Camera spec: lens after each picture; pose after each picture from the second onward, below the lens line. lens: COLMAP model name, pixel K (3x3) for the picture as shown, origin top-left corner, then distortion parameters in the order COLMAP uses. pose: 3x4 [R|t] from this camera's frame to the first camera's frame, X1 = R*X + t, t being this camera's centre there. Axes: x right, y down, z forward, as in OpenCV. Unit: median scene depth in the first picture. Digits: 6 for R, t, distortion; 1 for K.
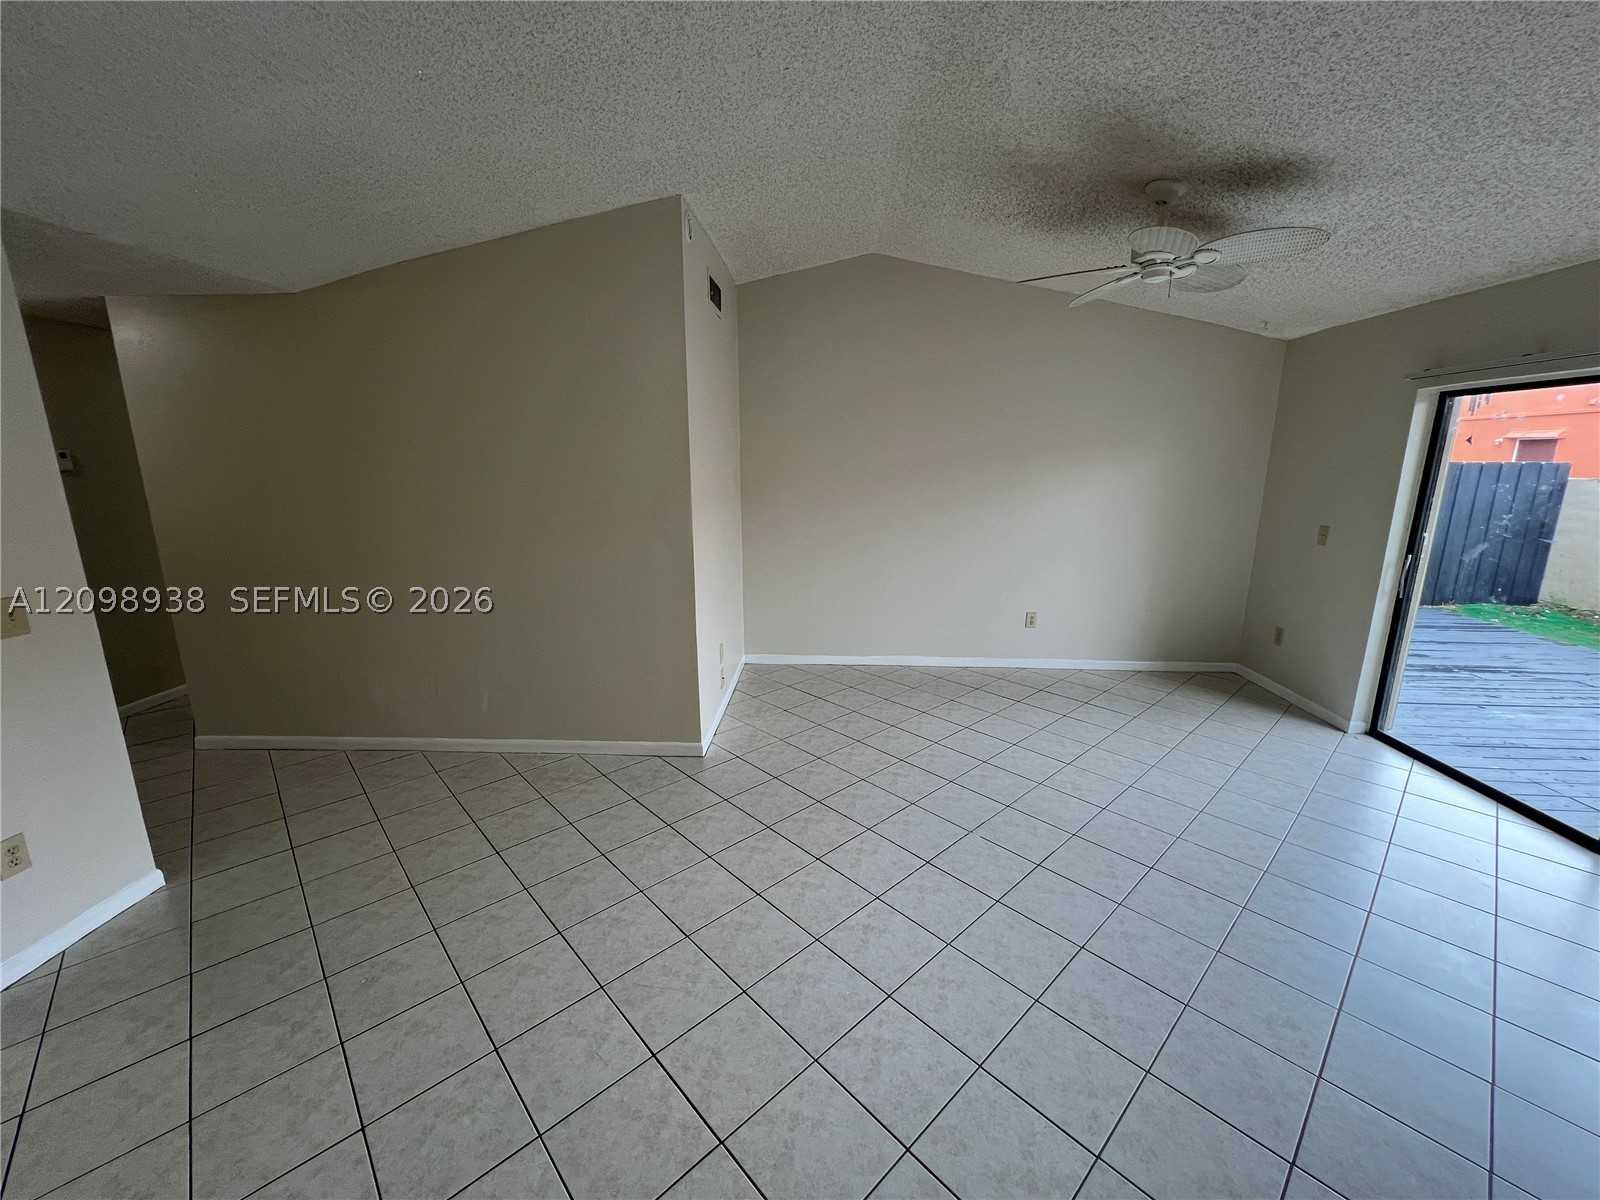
lens RADIAL K [[637.1, 0, 808.0], [0, 637.1, 588.4], [0, 0, 1]] dist [0.000542, 0.000040]
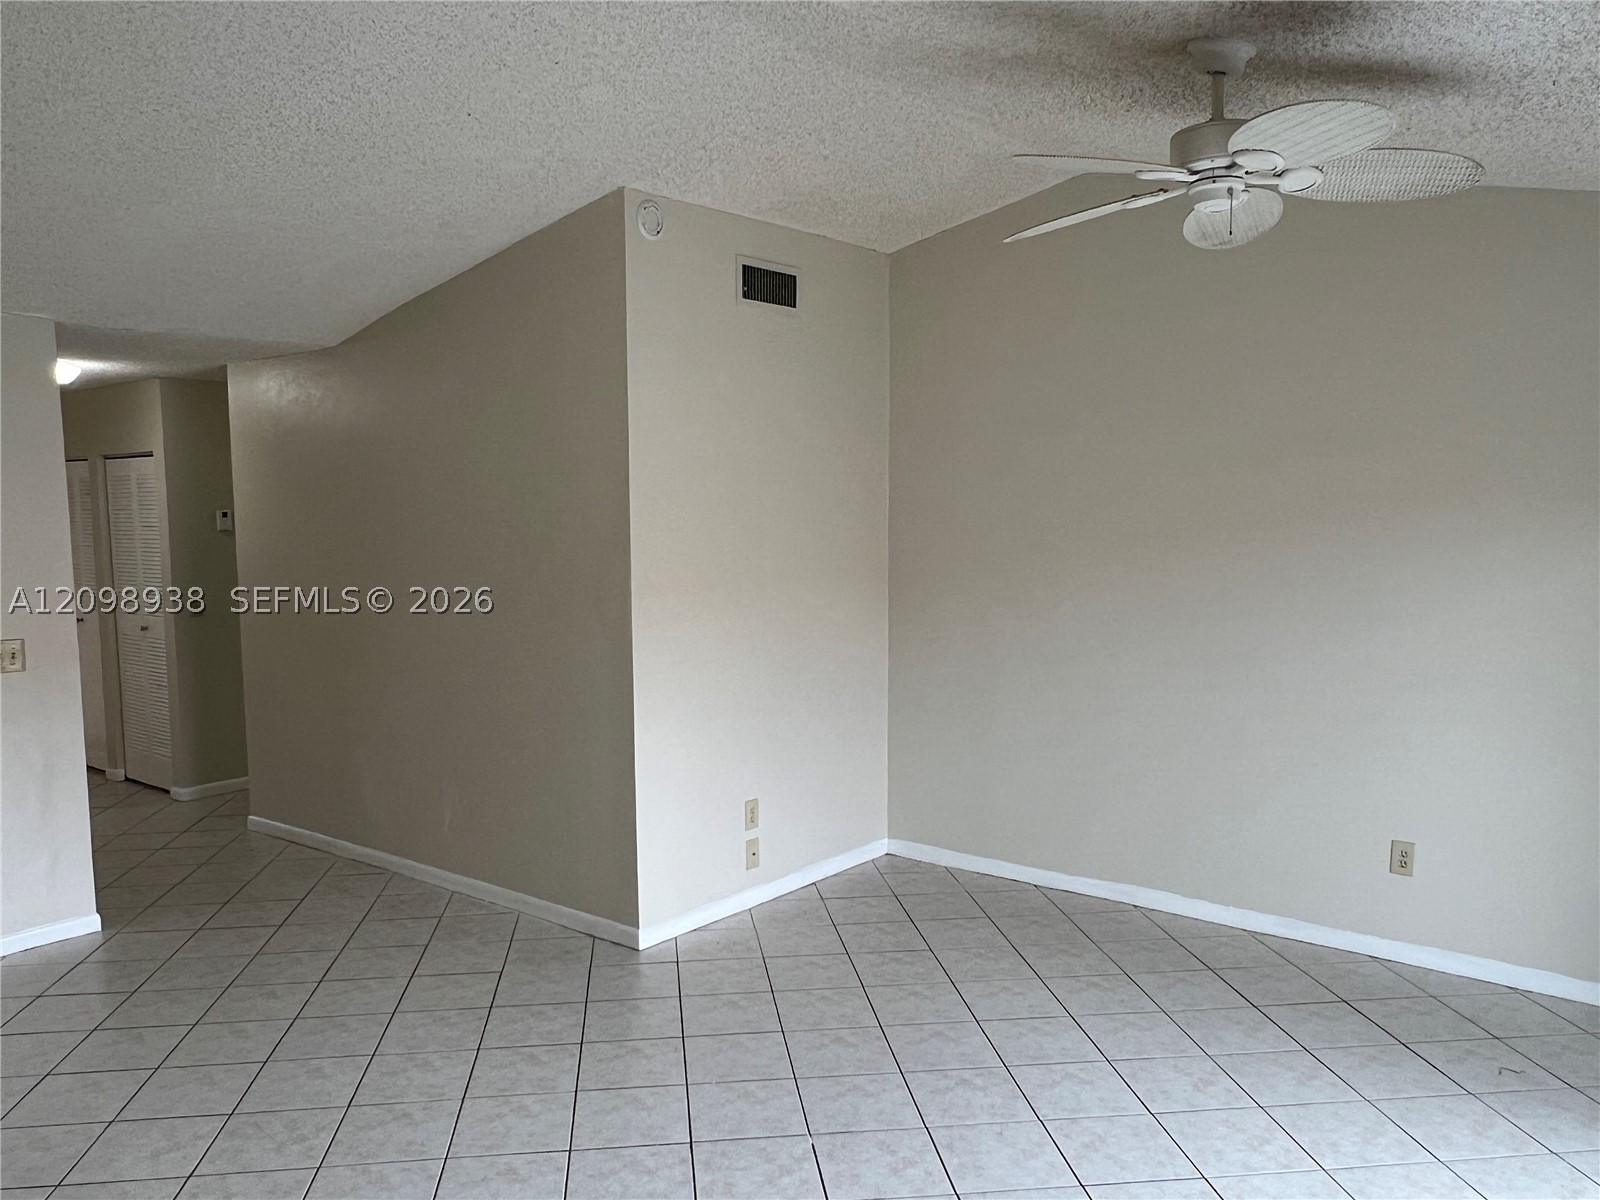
lens RADIAL K [[1207.2, 0, 801.0], [0, 1207.2, 604.7], [0, 0, 1]] dist [0.030455, -0.043776]
pose [[0.810695, 0.044444, -0.583779, 0.718501], [-0.114307, 0.989941, -0.083374, -0.014701], [0.574201, 0.134321, 0.807620, 0.000487]]
